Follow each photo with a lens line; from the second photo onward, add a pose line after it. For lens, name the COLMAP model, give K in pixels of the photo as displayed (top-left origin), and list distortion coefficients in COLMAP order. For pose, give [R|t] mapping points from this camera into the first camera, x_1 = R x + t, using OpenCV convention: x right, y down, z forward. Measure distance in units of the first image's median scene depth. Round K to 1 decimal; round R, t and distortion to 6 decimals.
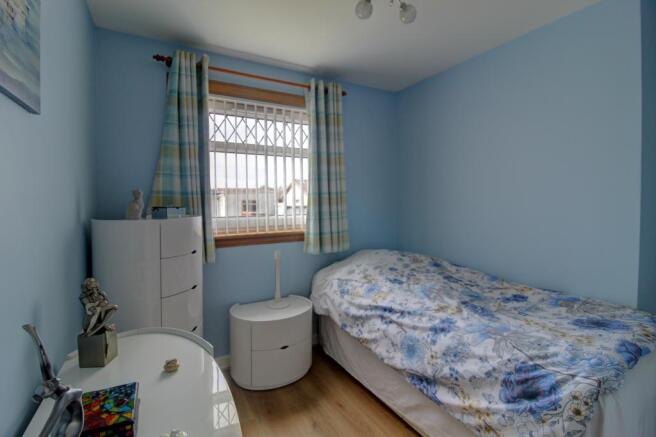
lens RADIAL K [[413.8, 0, 300.3], [0, 413.8, 220.2], [0, 0, 1]] dist [-0.000122, -0.000574]
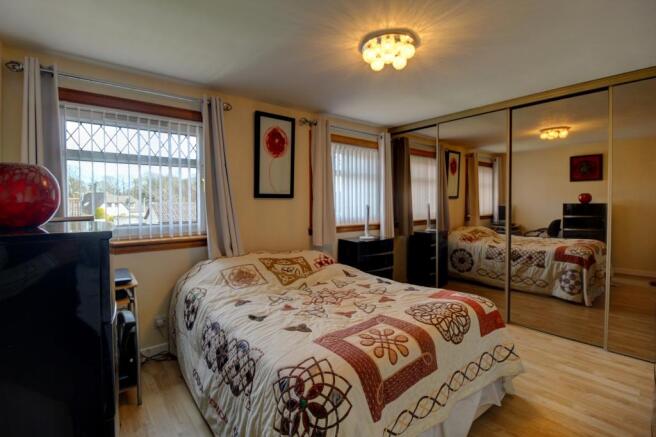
lens RADIAL K [[302.8, 0, 324.2], [0, 302.8, 205.4], [0, 0, 1]] dist [-0.003110, -0.000921]
pose [[0.998828, -0.005798, 0.048062, 0.336928], [0.008215, 0.998704, -0.050234, -0.016352], [-0.047708, 0.050569, 0.997580, 0.251163]]
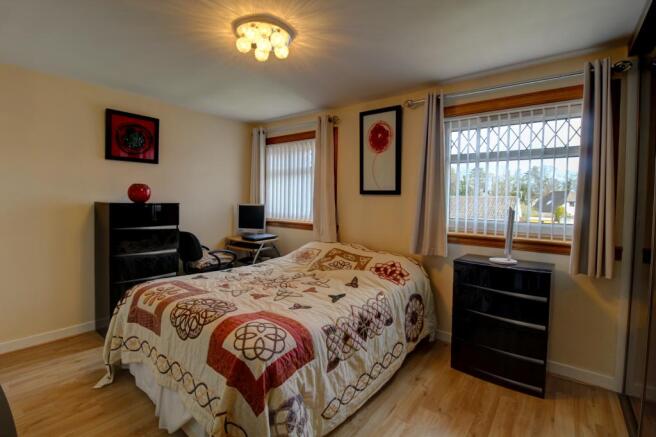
lens RADIAL K [[302.8, 0, 324.2], [0, 302.8, 205.4], [0, 0, 1]] dist [-0.003110, -0.000921]
pose [[0.262131, 0.030330, -0.964556, 0.524485], [-0.069532, 0.997502, 0.012469, -0.026054], [0.962524, 0.063799, 0.263585, 0.389295]]
